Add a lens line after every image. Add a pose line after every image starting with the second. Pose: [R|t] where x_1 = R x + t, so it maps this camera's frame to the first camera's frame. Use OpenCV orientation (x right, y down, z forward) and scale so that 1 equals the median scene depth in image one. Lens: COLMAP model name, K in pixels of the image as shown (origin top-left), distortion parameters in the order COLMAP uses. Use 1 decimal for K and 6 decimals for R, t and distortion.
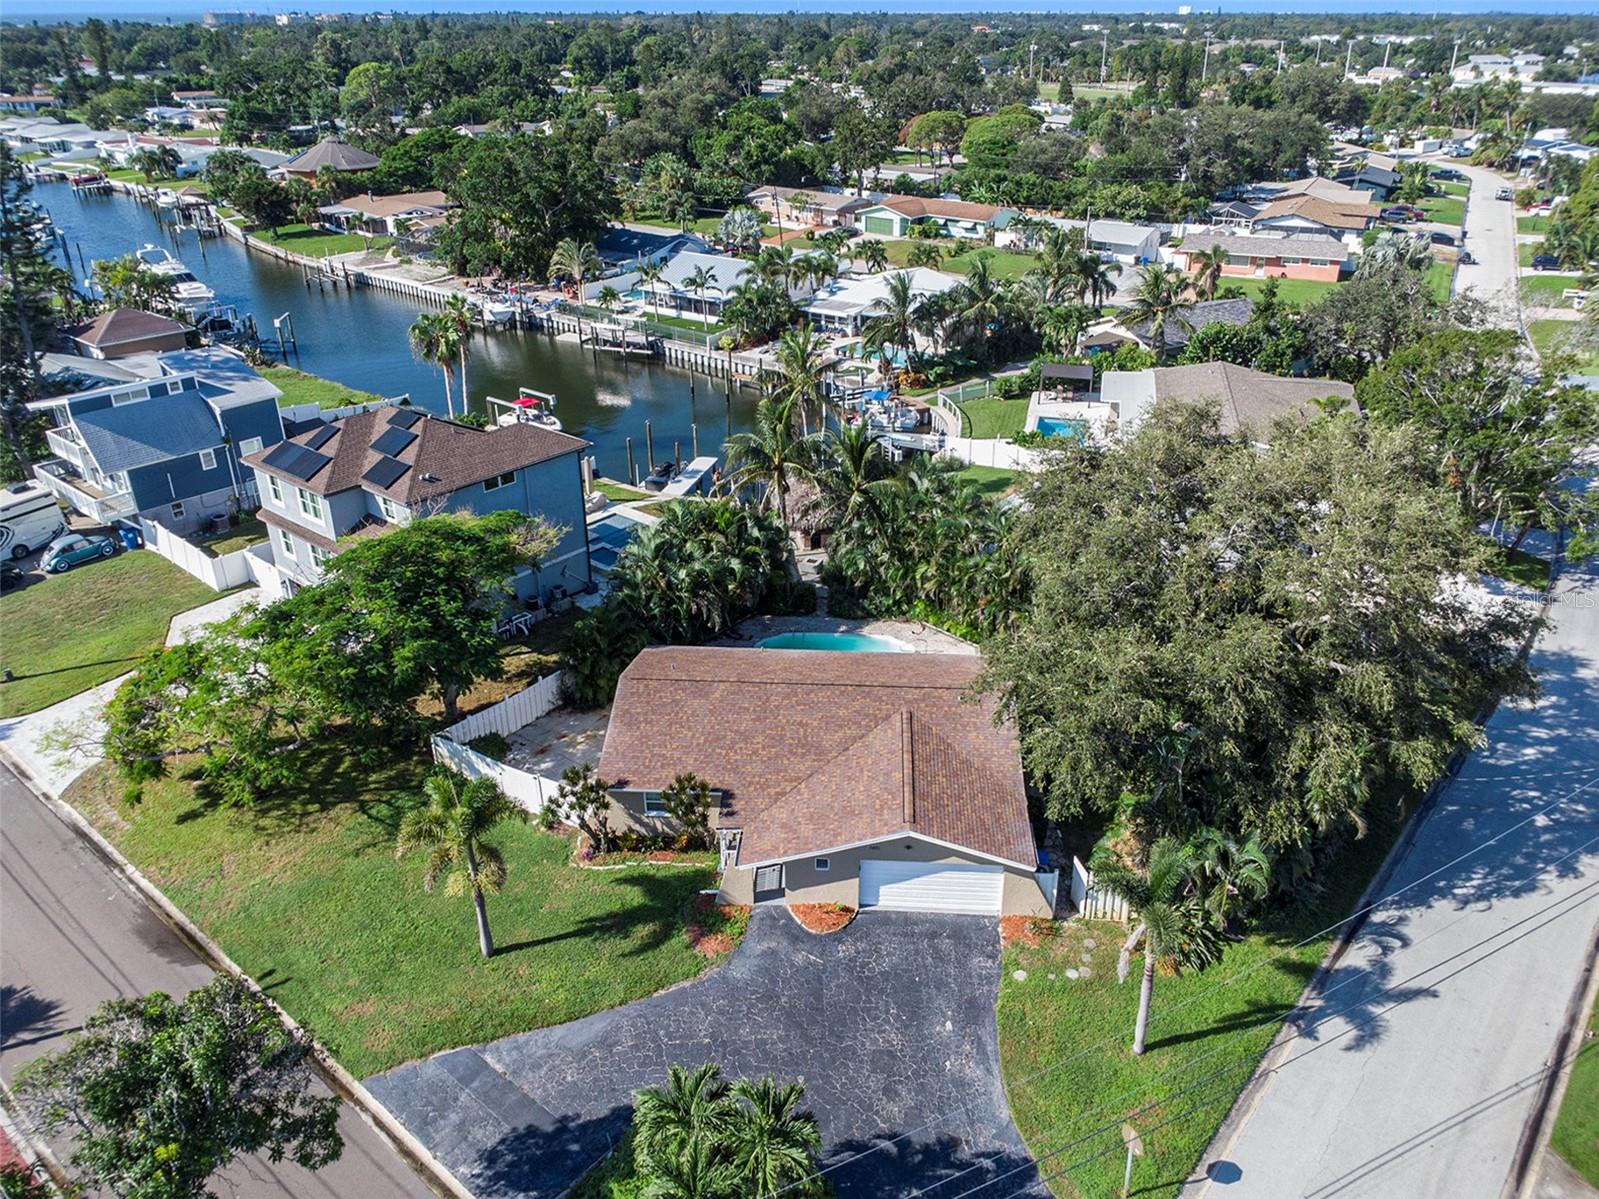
lens RADIAL K [[1165.1, 0, 807.0], [0, 1165.1, 600.7], [0, 0, 1]] dist [0.016576, -0.010895]
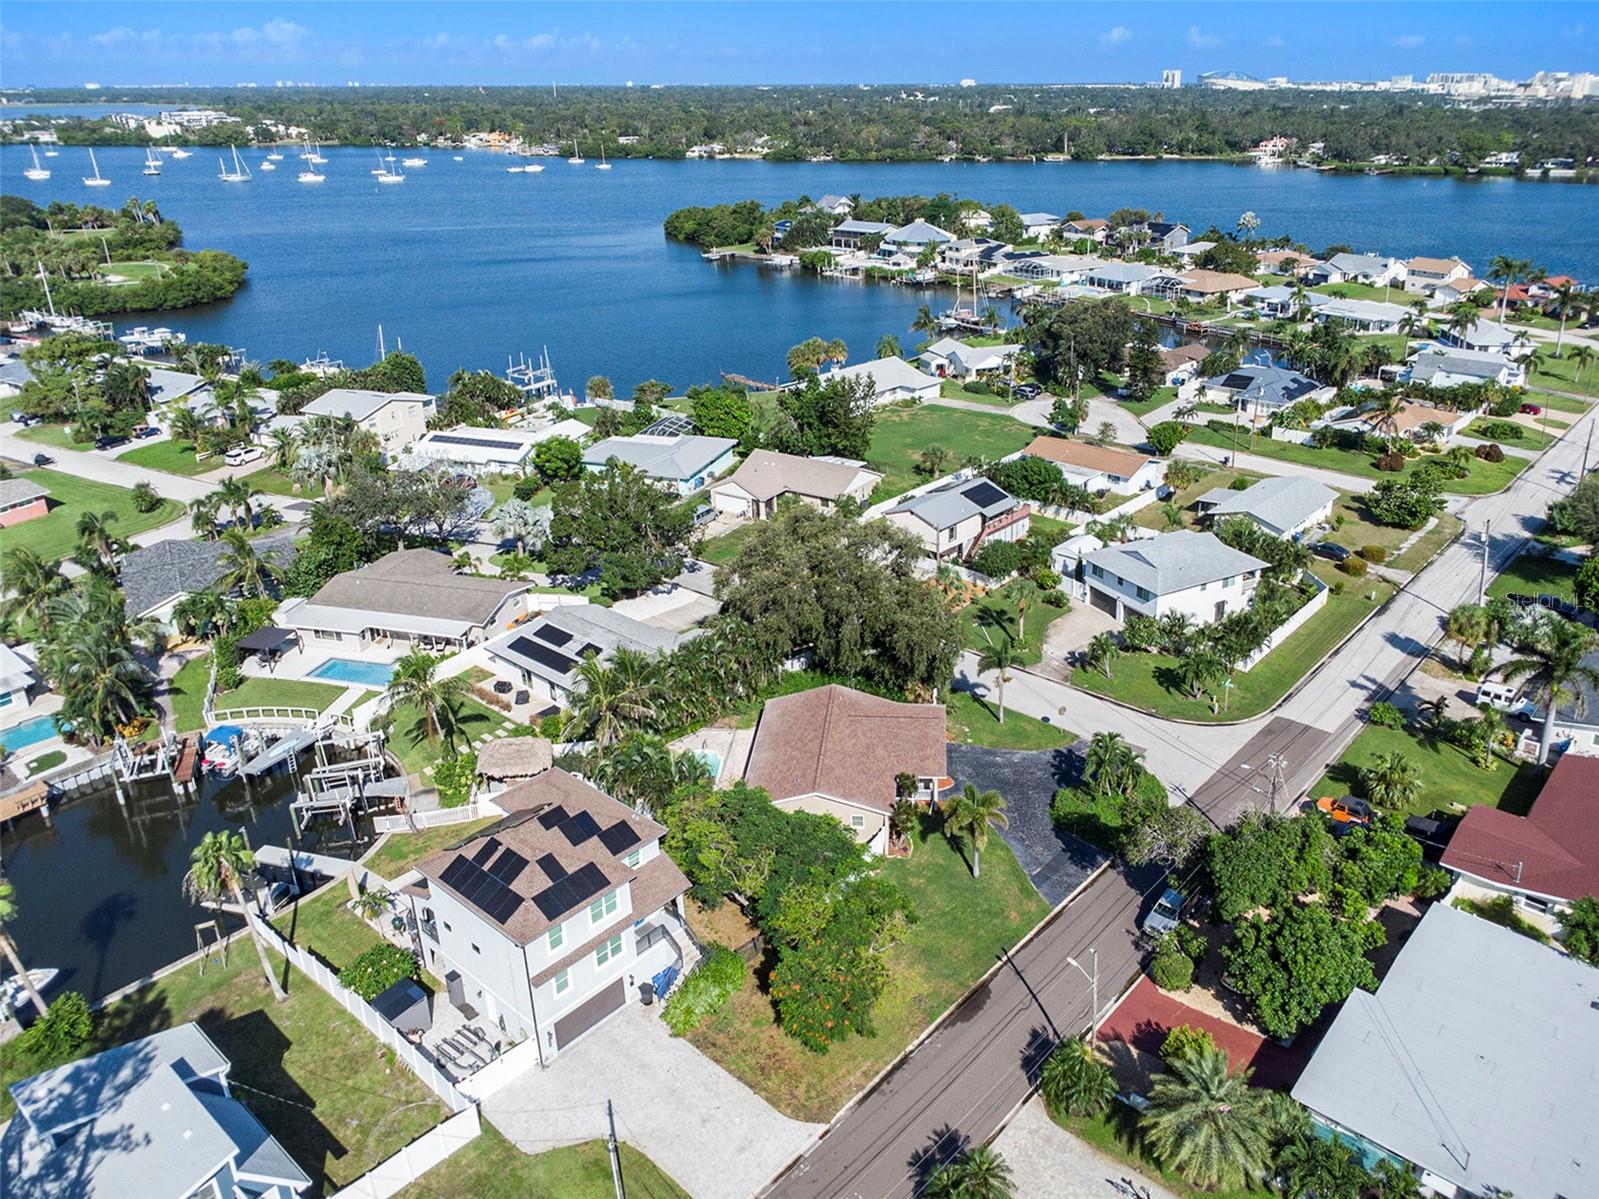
lens RADIAL K [[1150.0, 0, 805.9], [0, 1150.0, 594.7], [0, 0, 1]] dist [0.007346, 0.002109]
pose [[0.041232, -0.412575, 0.909990, -0.805252], [0.465739, 0.813702, 0.347816, -0.393793], [-0.883961, 0.409477, 0.225703, 0.259700]]
